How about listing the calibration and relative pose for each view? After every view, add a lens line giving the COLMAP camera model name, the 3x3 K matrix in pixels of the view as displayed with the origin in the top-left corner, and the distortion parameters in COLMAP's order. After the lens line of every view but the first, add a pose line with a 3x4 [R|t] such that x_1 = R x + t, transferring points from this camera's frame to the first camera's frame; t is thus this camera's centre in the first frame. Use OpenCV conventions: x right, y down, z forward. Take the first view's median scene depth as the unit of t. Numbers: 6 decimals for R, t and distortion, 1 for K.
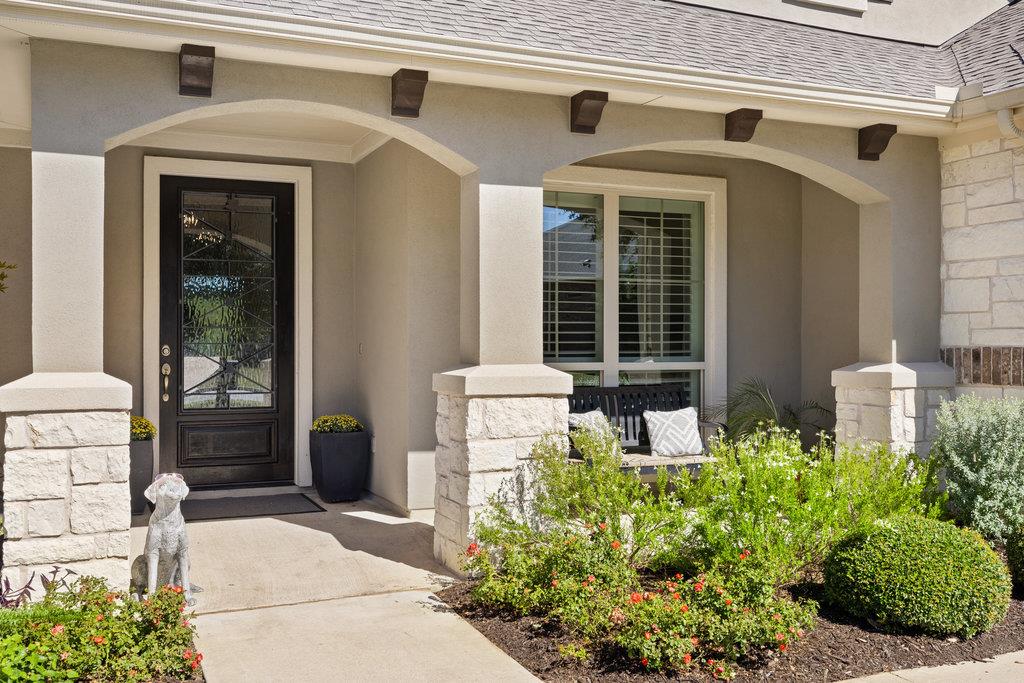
lens RADIAL K [[1033.2, 0, 513.3], [0, 1033.2, 338.5], [0, 0, 1]] dist [-0.023749, 0.000000]
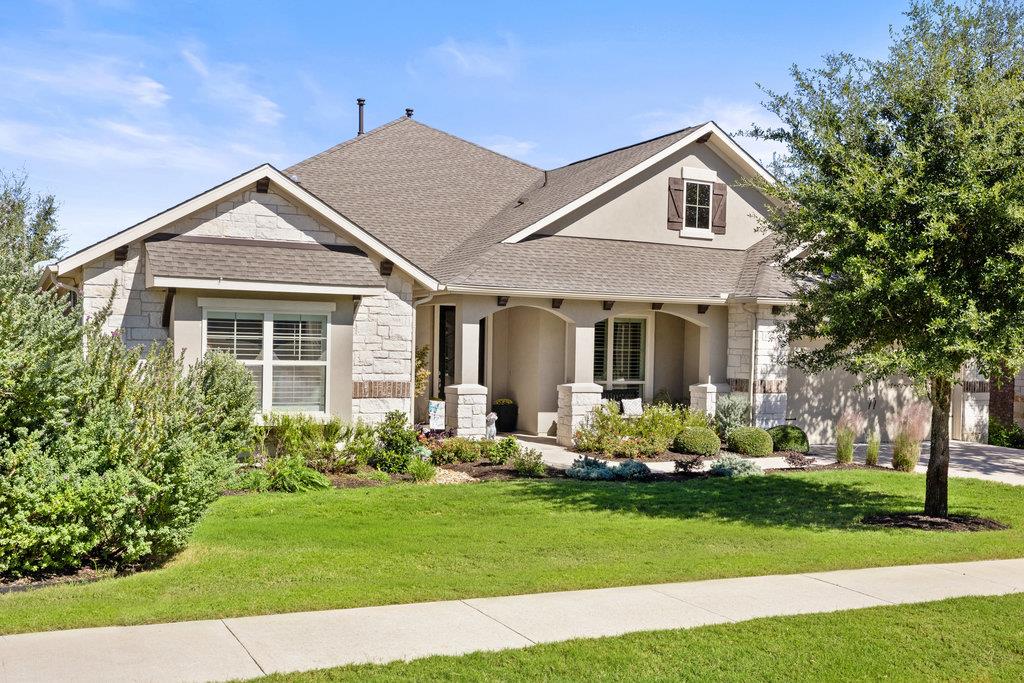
lens RADIAL K [[1033.2, 0, 510.9], [0, 1033.2, 344.9], [0, 0, 1]] dist [-0.023749, 0.000000]
pose [[0.998980, 0.019040, 0.040954, -0.316757], [-0.019407, 0.999775, 0.008581, -0.101488], [-0.040781, -0.009367, 0.999124, -1.929434]]
